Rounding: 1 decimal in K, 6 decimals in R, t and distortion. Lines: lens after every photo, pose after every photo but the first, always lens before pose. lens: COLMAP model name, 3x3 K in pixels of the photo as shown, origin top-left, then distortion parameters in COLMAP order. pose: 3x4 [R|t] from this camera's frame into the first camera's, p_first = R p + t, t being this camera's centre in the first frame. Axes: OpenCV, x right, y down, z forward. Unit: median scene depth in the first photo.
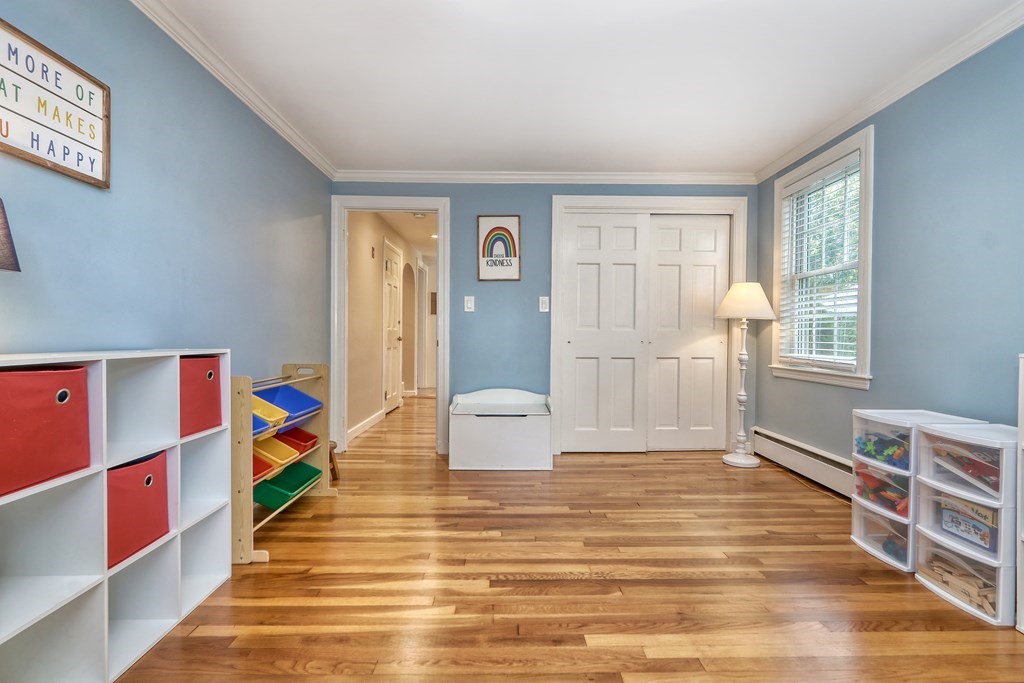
lens RADIAL K [[496.6, 0, 515.6], [0, 496.6, 341.4], [0, 0, 1]] dist [0.001535, -0.001859]
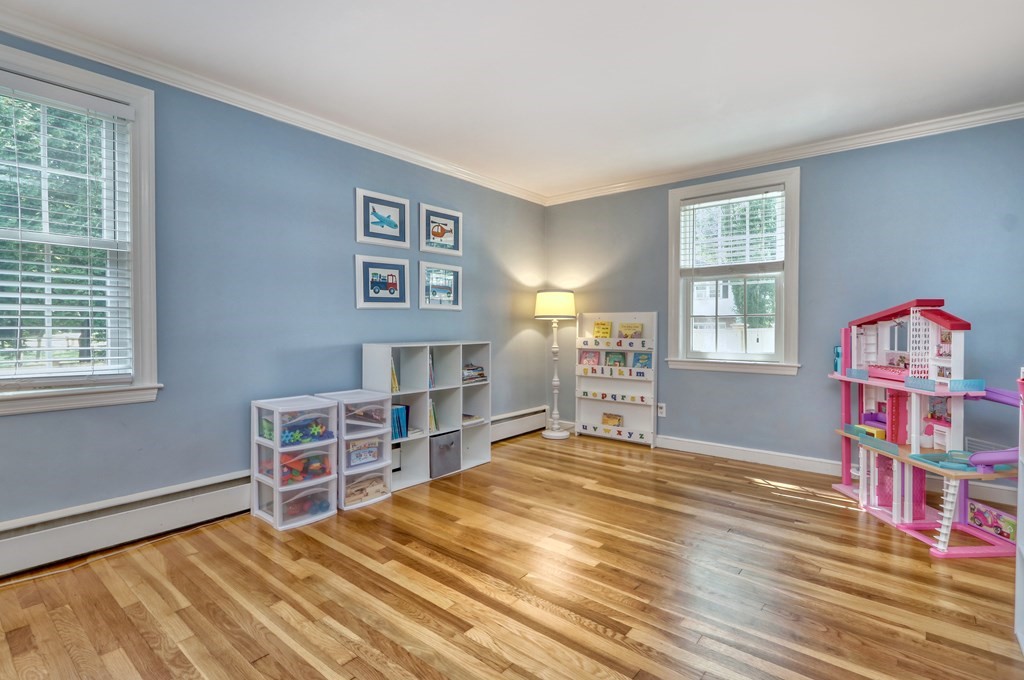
lens RADIAL K [[496.6, 0, 510.9], [0, 496.6, 333.4], [0, 0, 1]] dist [0.001535, -0.001859]
pose [[-0.771039, -0.019848, 0.636478, -0.423528], [-0.001965, 0.999584, 0.028790, -0.060674], [-0.636784, 0.020947, -0.770757, 1.731965]]
